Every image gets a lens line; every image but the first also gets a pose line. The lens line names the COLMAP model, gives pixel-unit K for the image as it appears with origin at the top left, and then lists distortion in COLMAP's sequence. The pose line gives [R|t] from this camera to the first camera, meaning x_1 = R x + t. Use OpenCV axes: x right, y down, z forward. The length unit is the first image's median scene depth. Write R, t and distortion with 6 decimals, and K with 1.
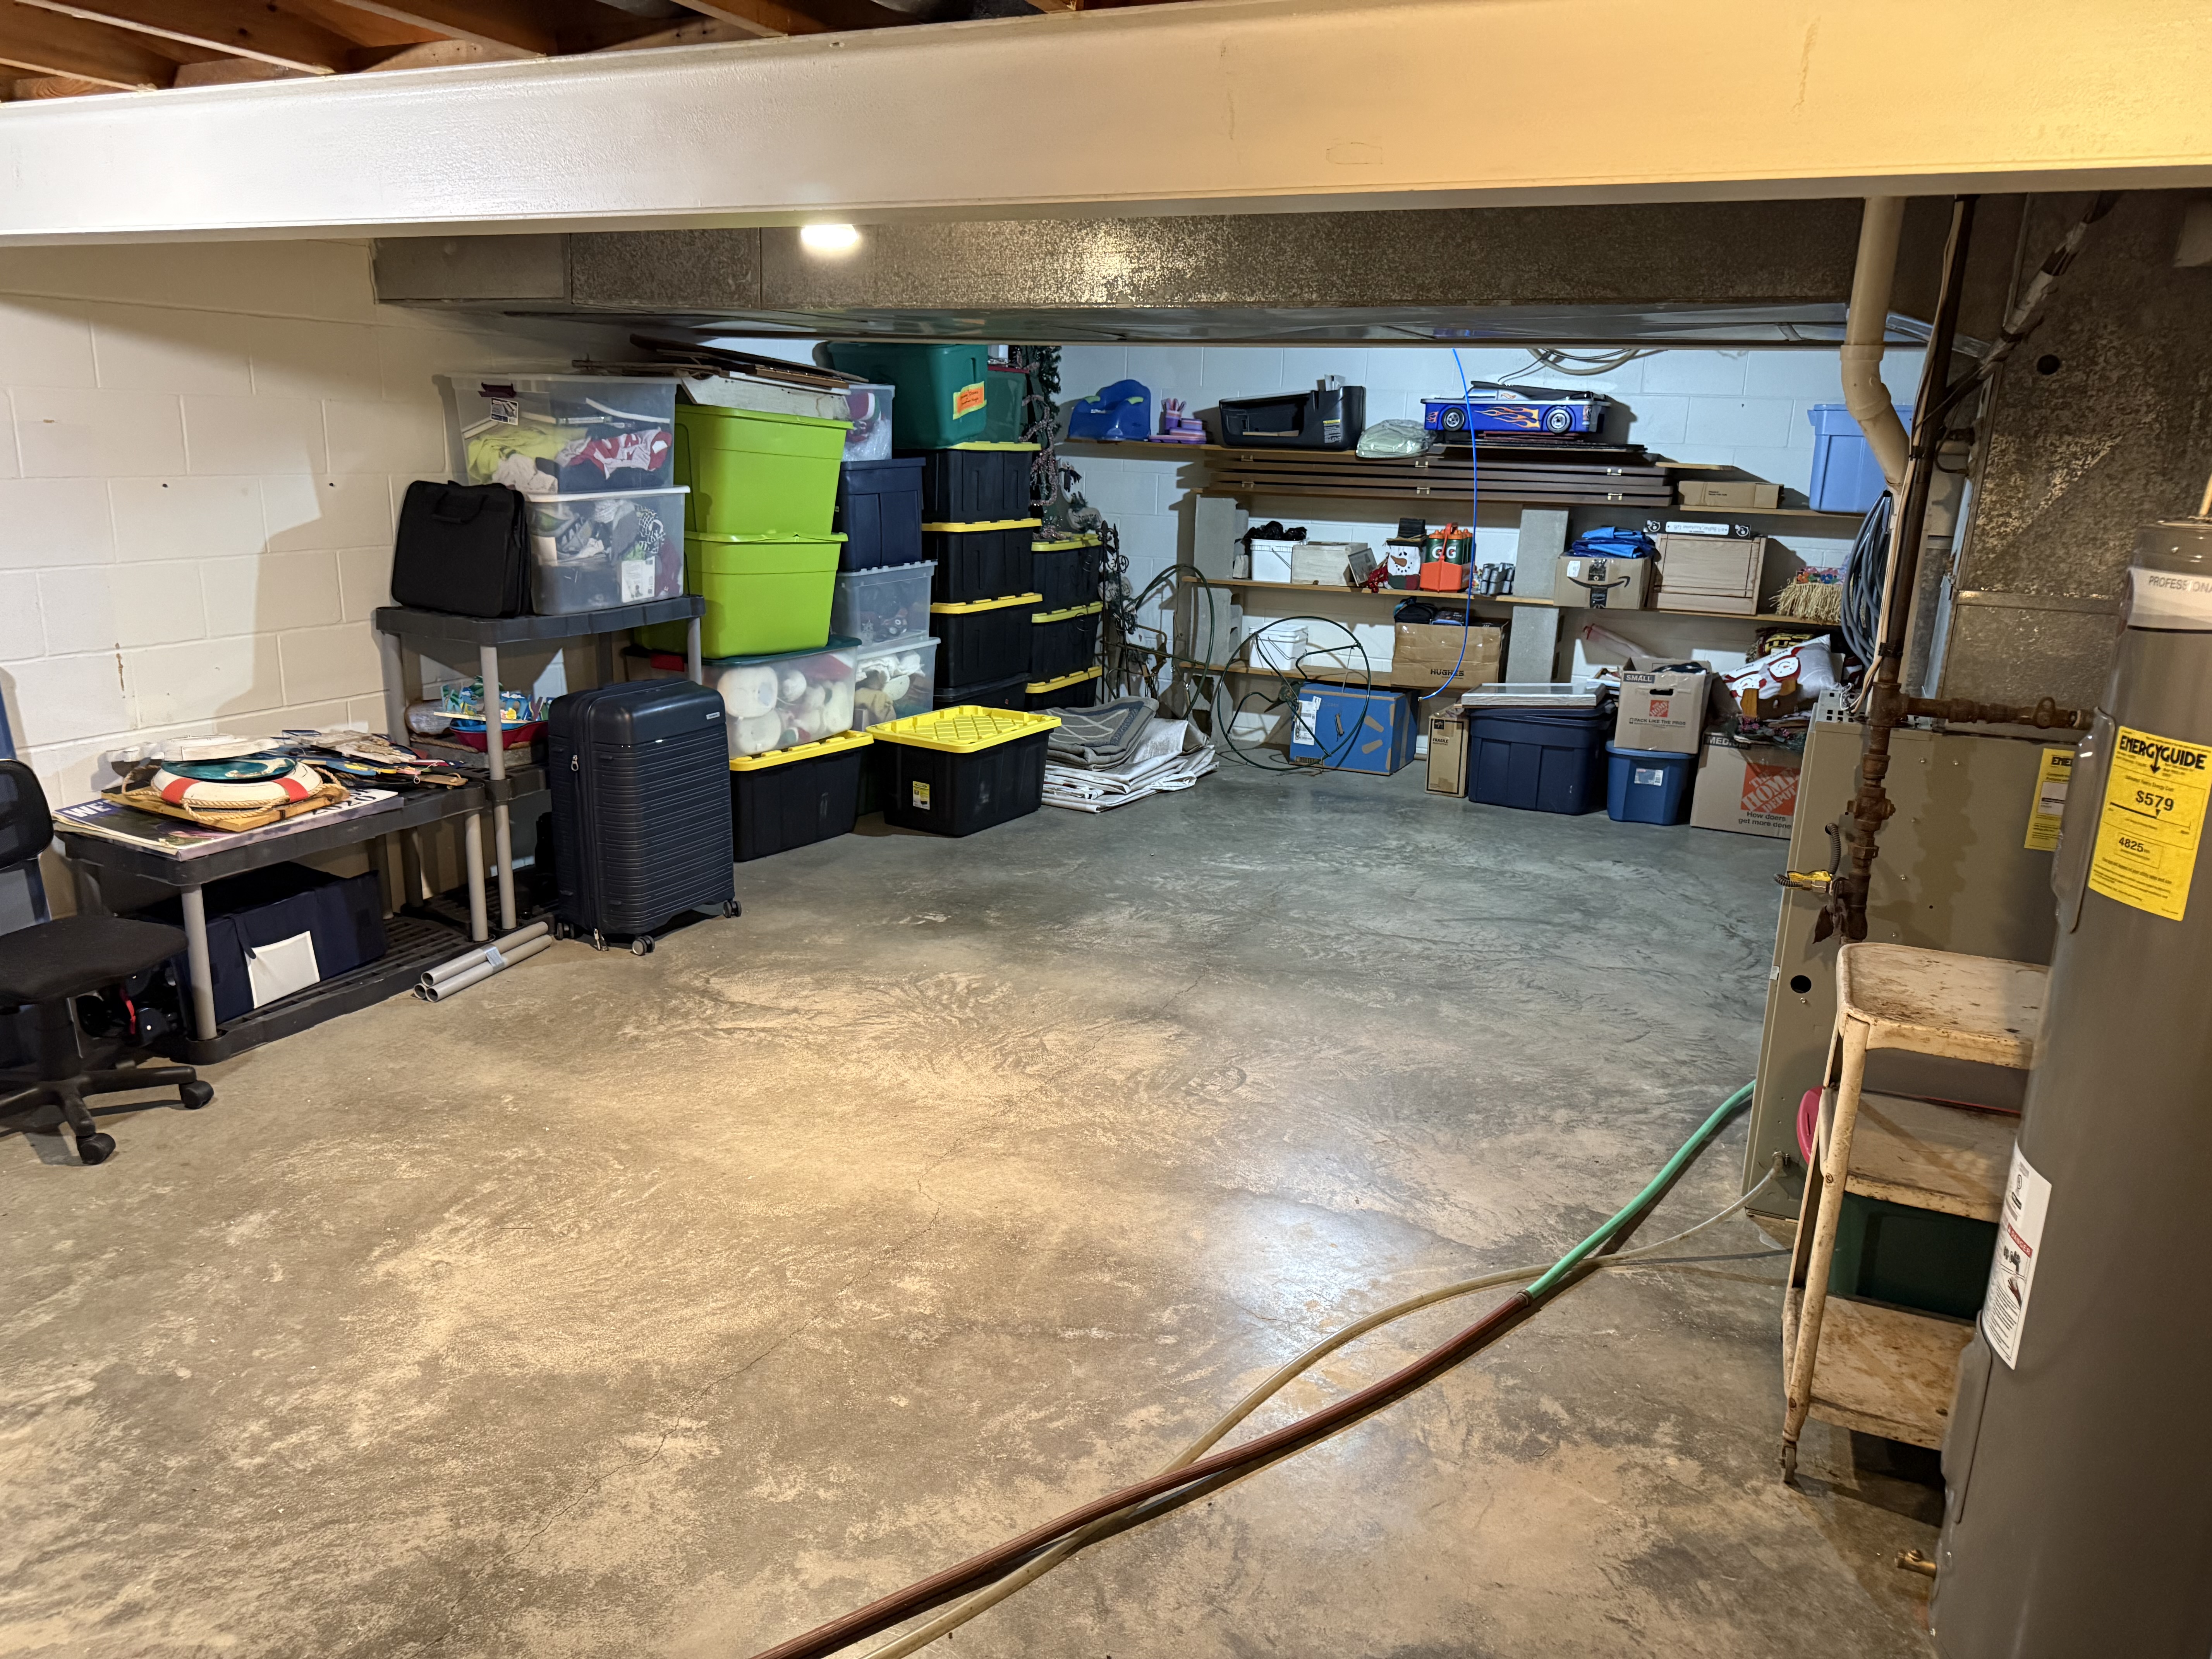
lens RADIAL K [[1547.2, 0, 1097.6], [0, 1547.2, 831.8], [0, 0, 1]] dist [0.072960, -0.083001]
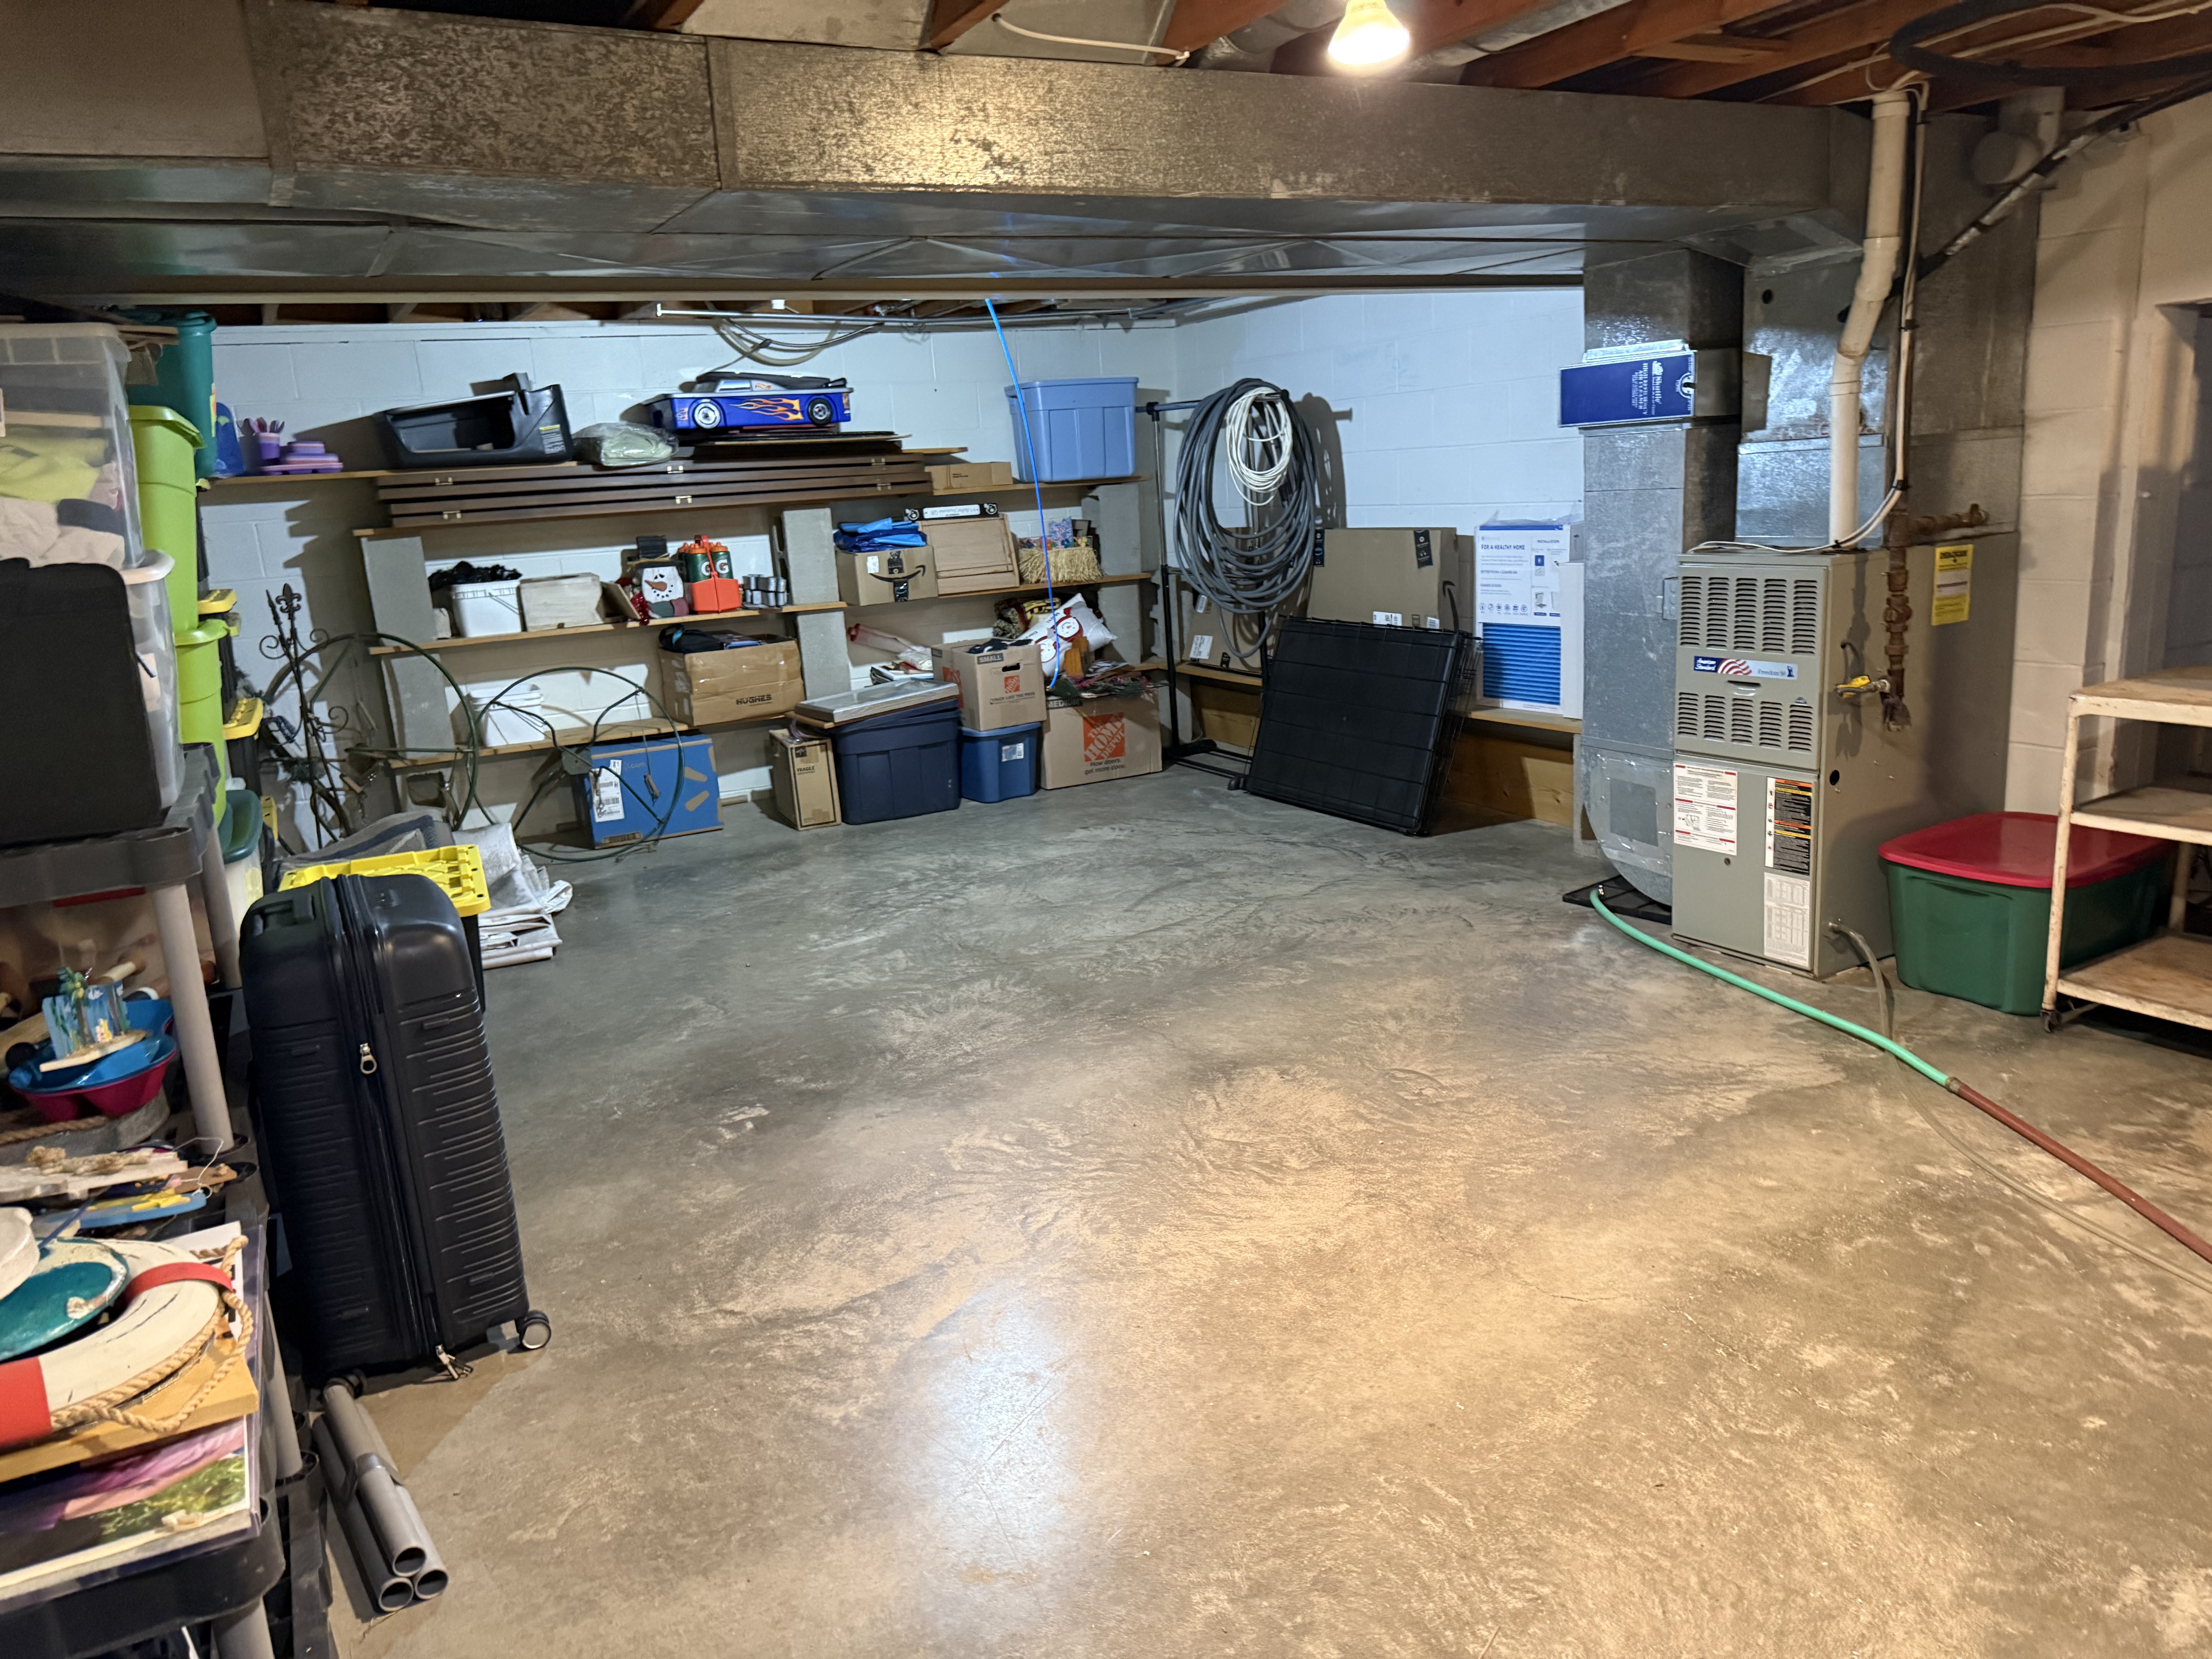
lens RADIAL K [[1547.2, 0, 1109.8], [0, 1547.2, 828.5], [0, 0, 1]] dist [0.072960, -0.083001]
pose [[0.575832, -0.249238, 0.778651, -0.495287], [0.280037, 0.954916, 0.098564, -0.084306], [-0.768113, 0.161295, 0.619667, 0.408760]]
